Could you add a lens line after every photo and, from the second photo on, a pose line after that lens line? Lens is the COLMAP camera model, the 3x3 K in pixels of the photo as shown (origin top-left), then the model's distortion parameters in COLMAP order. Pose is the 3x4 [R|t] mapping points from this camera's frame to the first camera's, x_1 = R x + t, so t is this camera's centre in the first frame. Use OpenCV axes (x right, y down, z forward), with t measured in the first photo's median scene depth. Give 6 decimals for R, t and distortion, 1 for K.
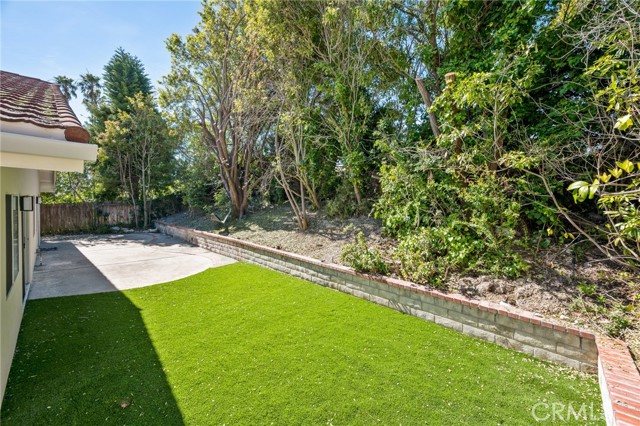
lens RADIAL K [[262.2, 0, 318.7], [0, 262.2, 210.2], [0, 0, 1]] dist [0.001783, 0.000073]
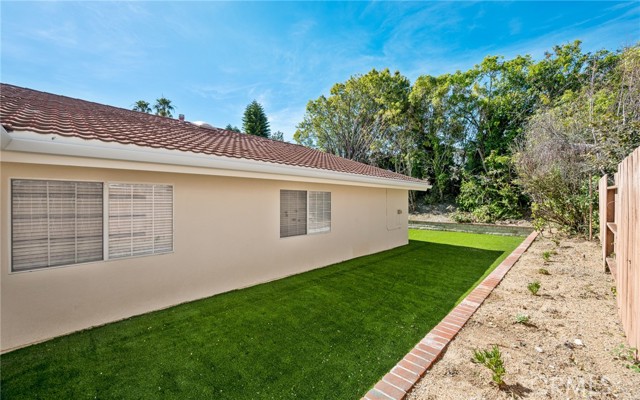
lens RADIAL K [[267.4, 0, 321.0], [0, 267.4, 202.5], [0, 0, 1]] dist [0.002998, 0.000084]
pose [[0.999408, -0.032645, -0.010869, -1.321433], [0.032467, 0.999342, -0.016187, 0.034226], [0.011390, 0.015824, 0.999810, -1.885569]]
